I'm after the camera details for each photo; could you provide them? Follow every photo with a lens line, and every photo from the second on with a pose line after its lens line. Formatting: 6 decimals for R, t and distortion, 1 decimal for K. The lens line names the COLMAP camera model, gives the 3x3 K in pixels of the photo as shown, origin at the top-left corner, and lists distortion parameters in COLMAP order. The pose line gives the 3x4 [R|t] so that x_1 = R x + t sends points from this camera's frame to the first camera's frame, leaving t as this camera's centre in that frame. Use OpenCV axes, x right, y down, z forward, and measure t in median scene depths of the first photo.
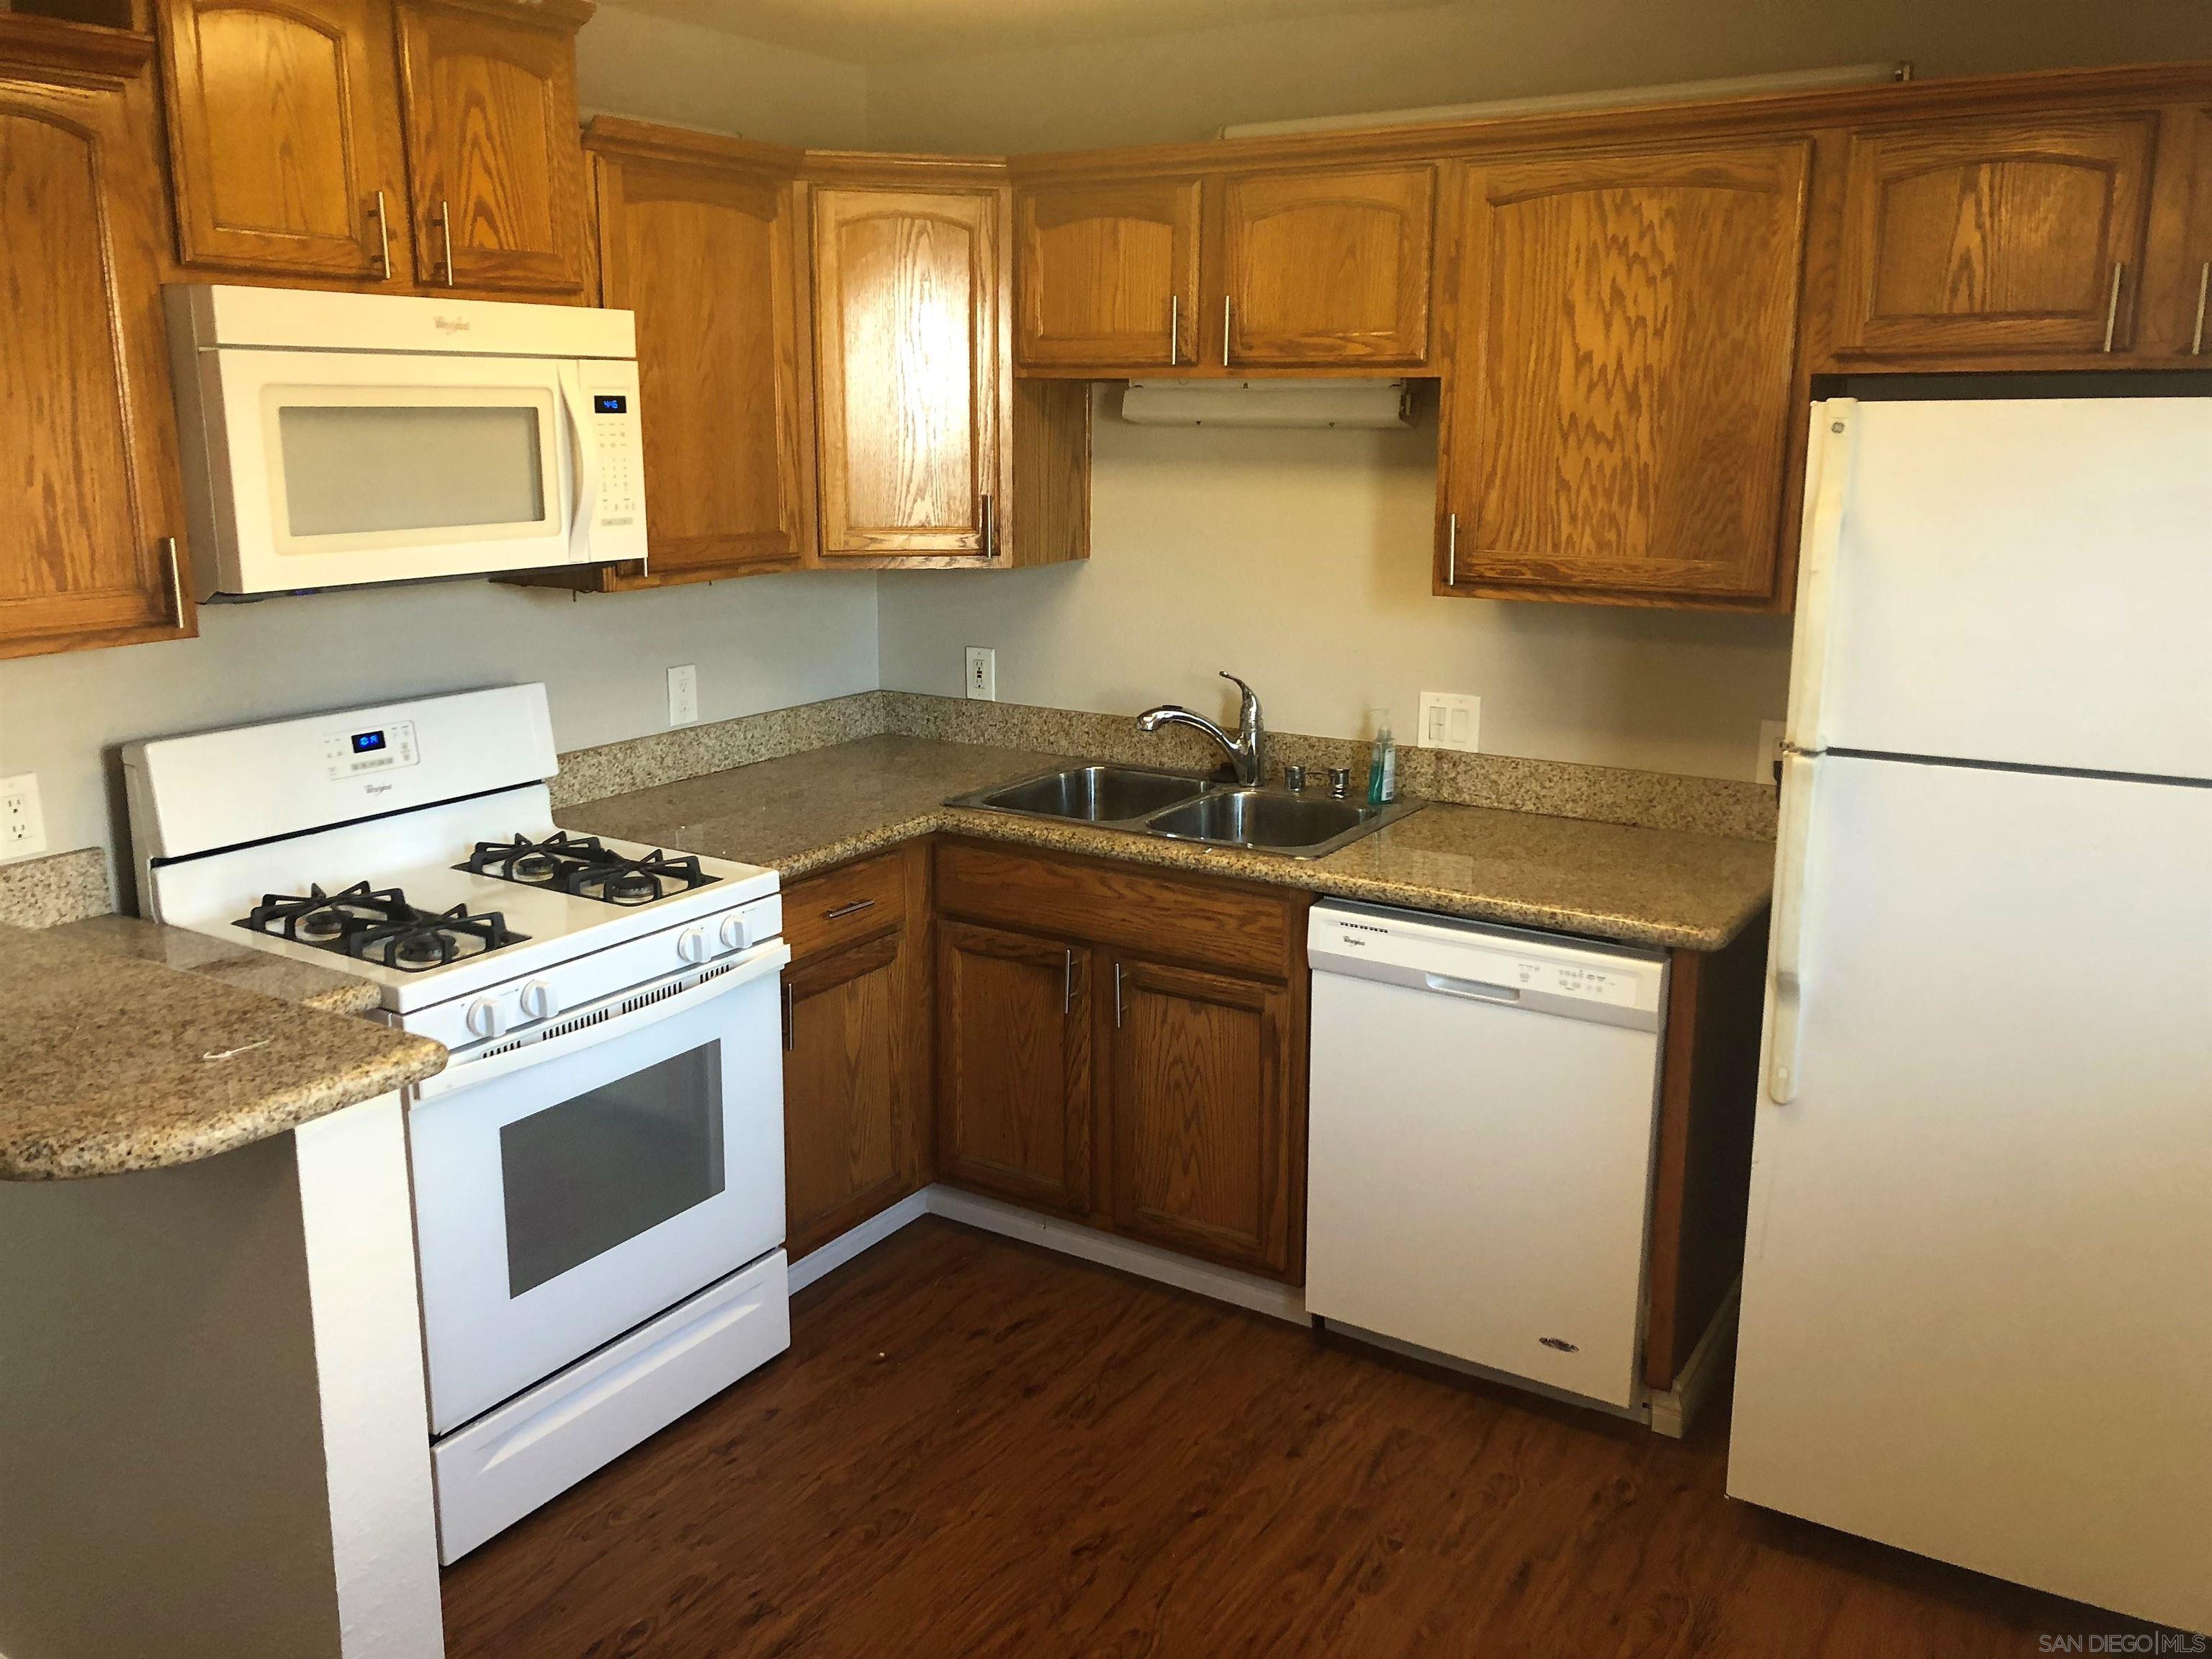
lens RADIAL K [[1822.6, 0, 1098.1], [0, 1822.6, 844.8], [0, 0, 1]] dist [0.038842, -0.024782]
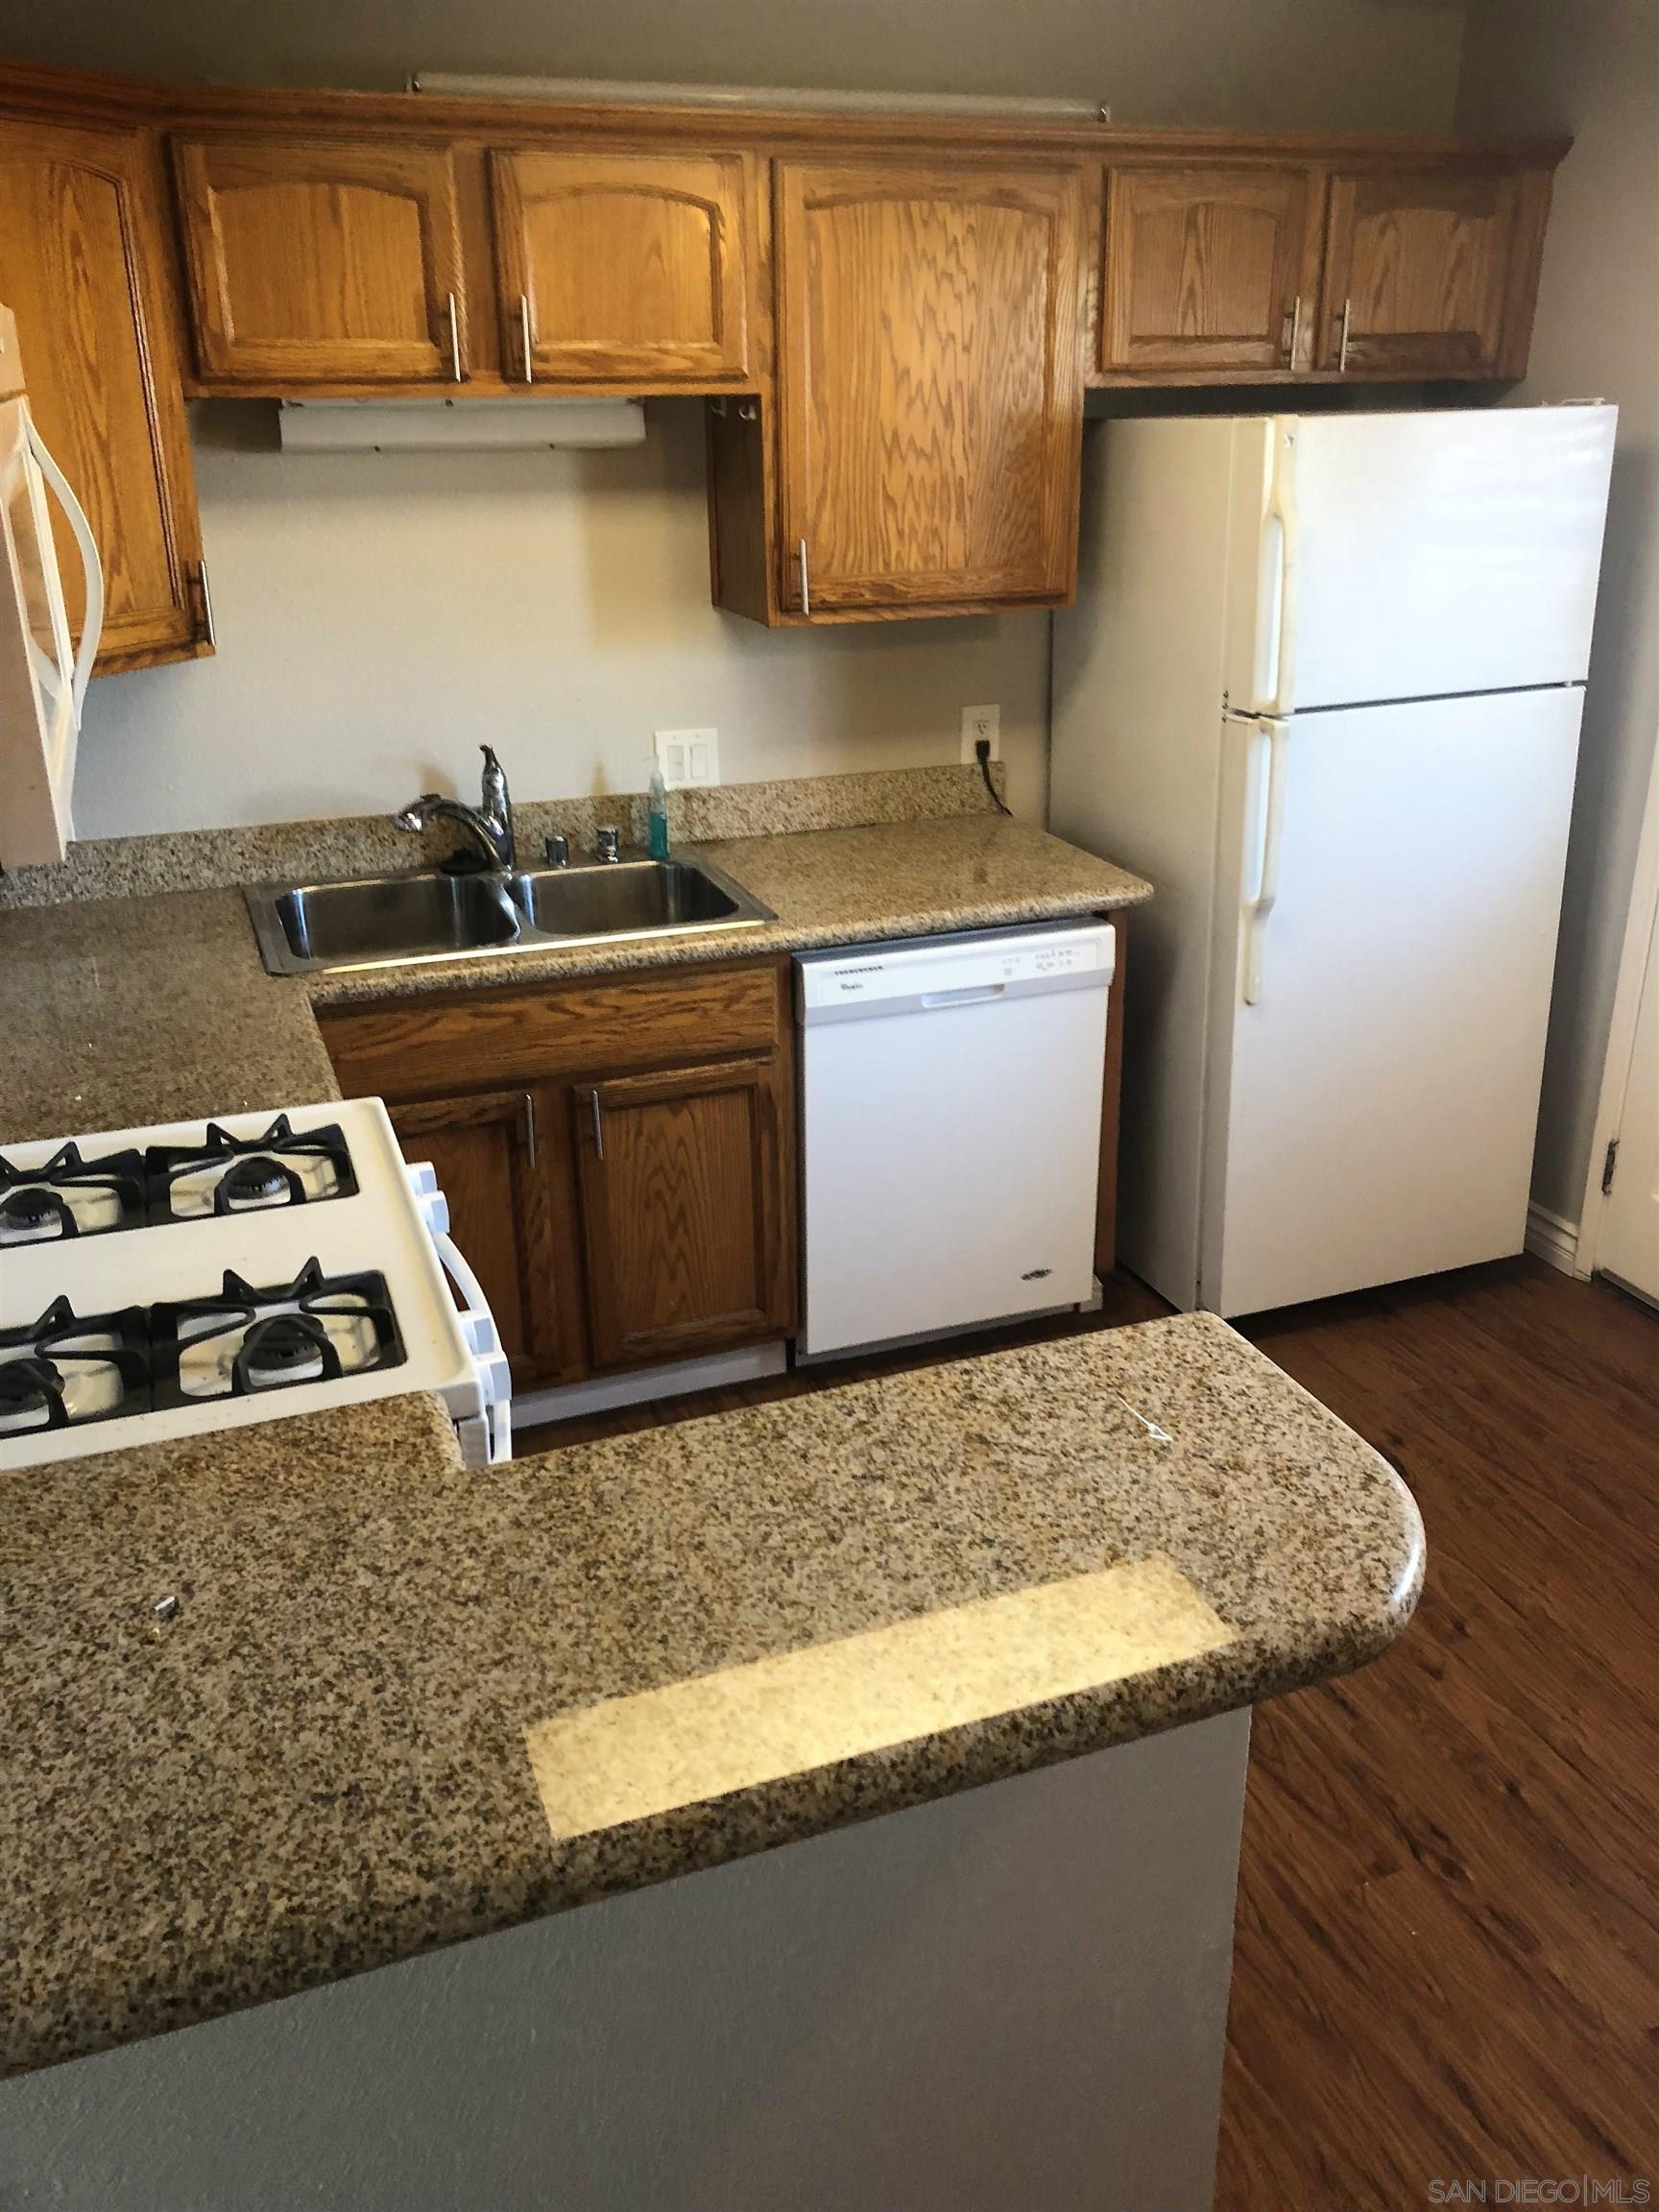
lens RADIAL K [[1822.6, 0, 834.6], [0, 1822.6, 1093.0], [0, 0, 1]] dist [0.038842, -0.024782]
pose [[0.590899, -0.304450, 0.747093, -0.628933], [0.200157, 0.952429, 0.229817, -0.122585], [-0.781521, 0.013737, 0.623727, 0.386163]]
